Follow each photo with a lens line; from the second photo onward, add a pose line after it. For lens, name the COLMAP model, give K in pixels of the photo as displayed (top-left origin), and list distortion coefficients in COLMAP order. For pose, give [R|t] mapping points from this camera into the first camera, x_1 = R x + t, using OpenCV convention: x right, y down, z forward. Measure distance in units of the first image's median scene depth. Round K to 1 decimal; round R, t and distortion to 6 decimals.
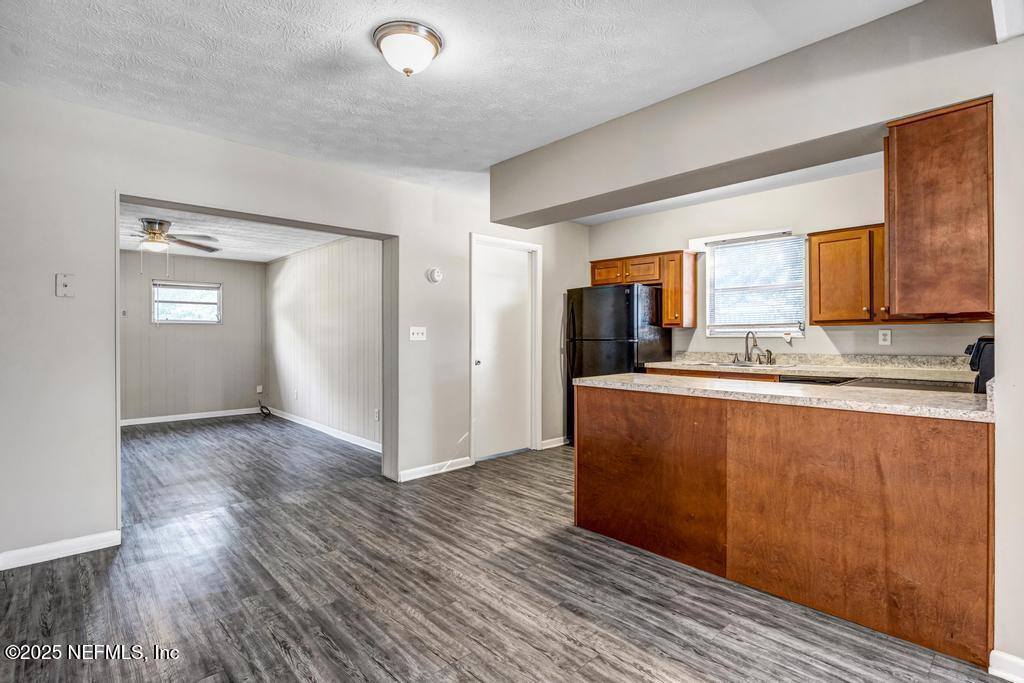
lens RADIAL K [[501.3, 0, 512.6], [0, 501.3, 339.9], [0, 0, 1]] dist [-0.012632, -0.000143]
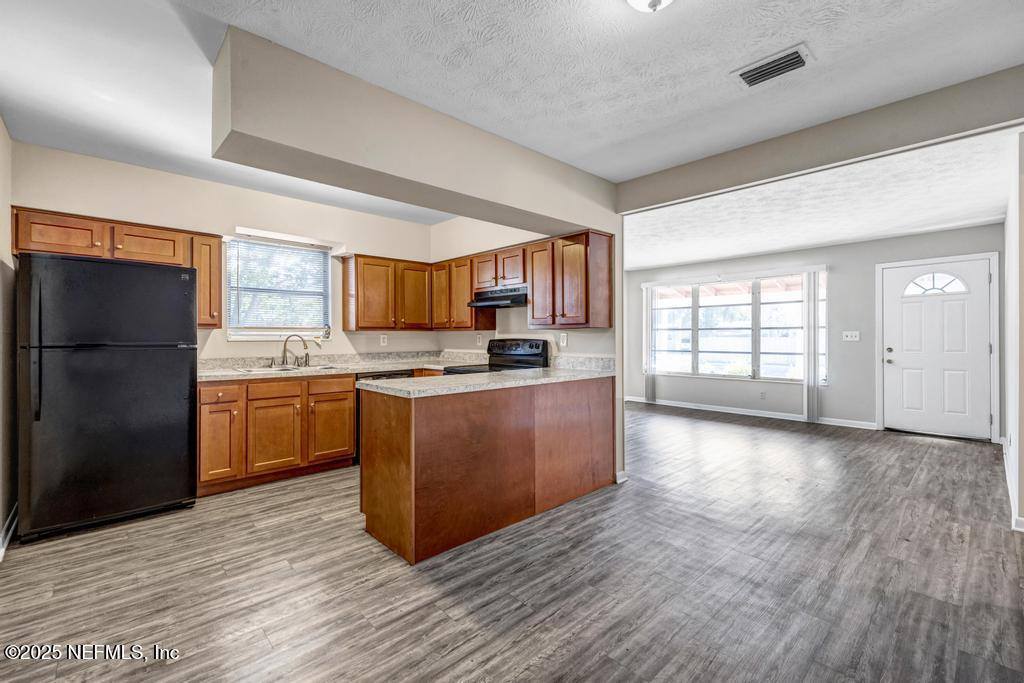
lens RADIAL K [[438.5, 0, 509.7], [0, 438.5, 339.8], [0, 0, 1]] dist [0.003320, -0.001235]
pose [[-0.001150, -0.002446, 0.999996, -0.707499], [0.010045, 0.999947, 0.002458, -0.008219], [-0.999949, 0.010048, -0.001126, 0.966248]]
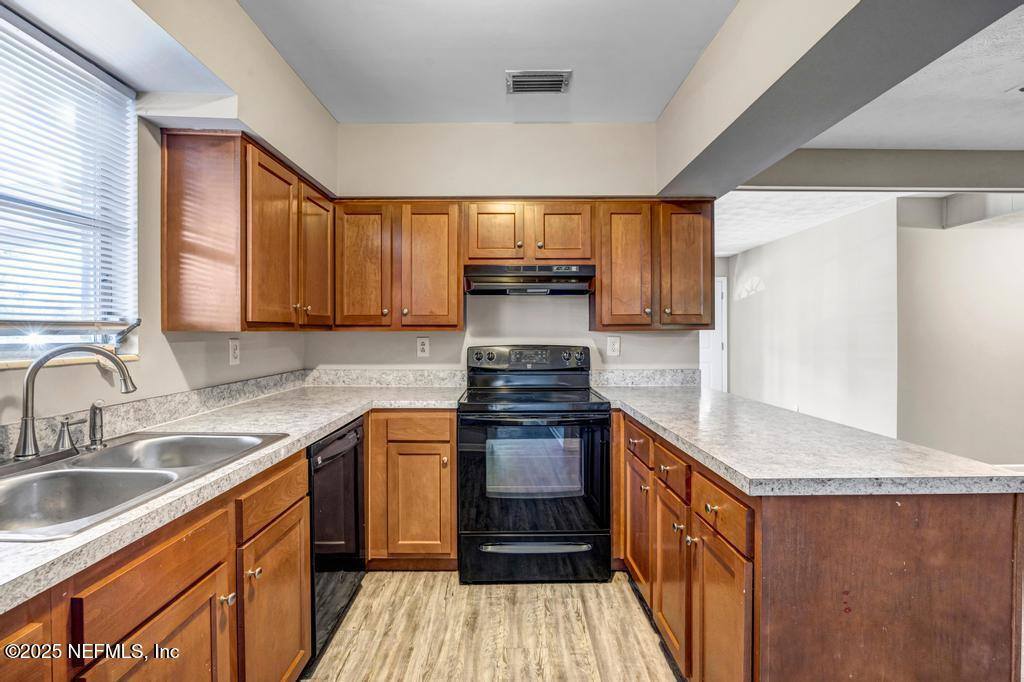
lens RADIAL K [[462.9, 0, 520.6], [0, 462.9, 335.7], [0, 0, 1]] dist [-0.022115, 0.000517]
pose [[-0.729994, 0.002283, 0.683450, 0.182171], [0.009776, 0.999927, 0.007101, -0.037719], [-0.683384, 0.011866, -0.729963, 1.735671]]
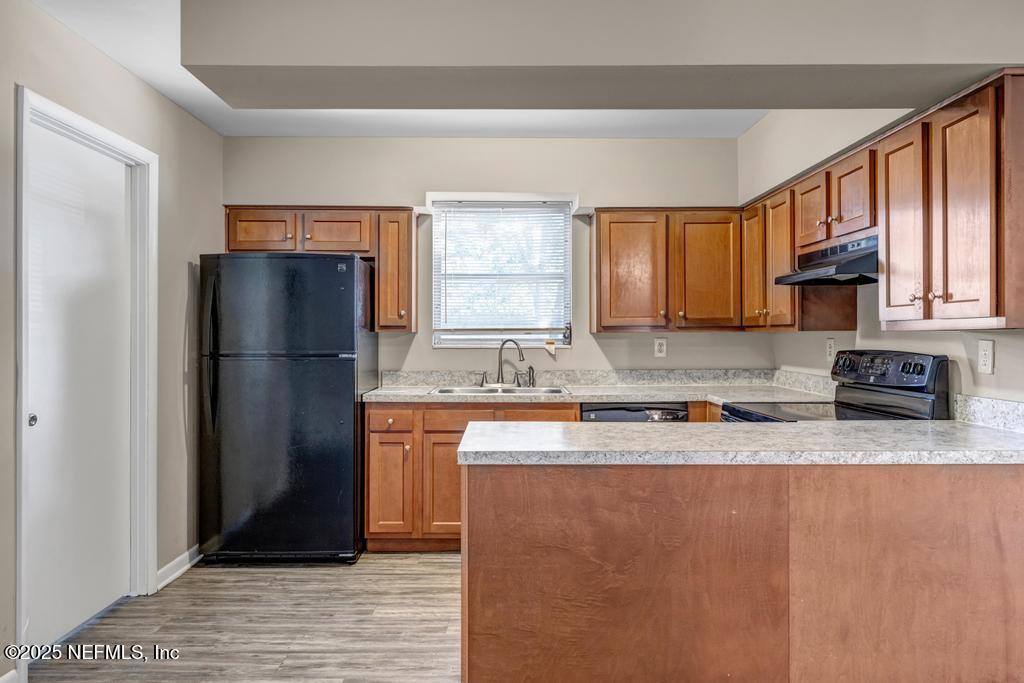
lens RADIAL K [[683.4, 0, 509.0], [0, 683.4, 336.7], [0, 0, 1]] dist [-0.005606, -0.000379]
pose [[0.682103, 0.000768, 0.731256, -0.355318], [0.004502, 0.999976, -0.005250, -0.027498], [-0.731242, 0.006873, 0.682083, 0.622594]]
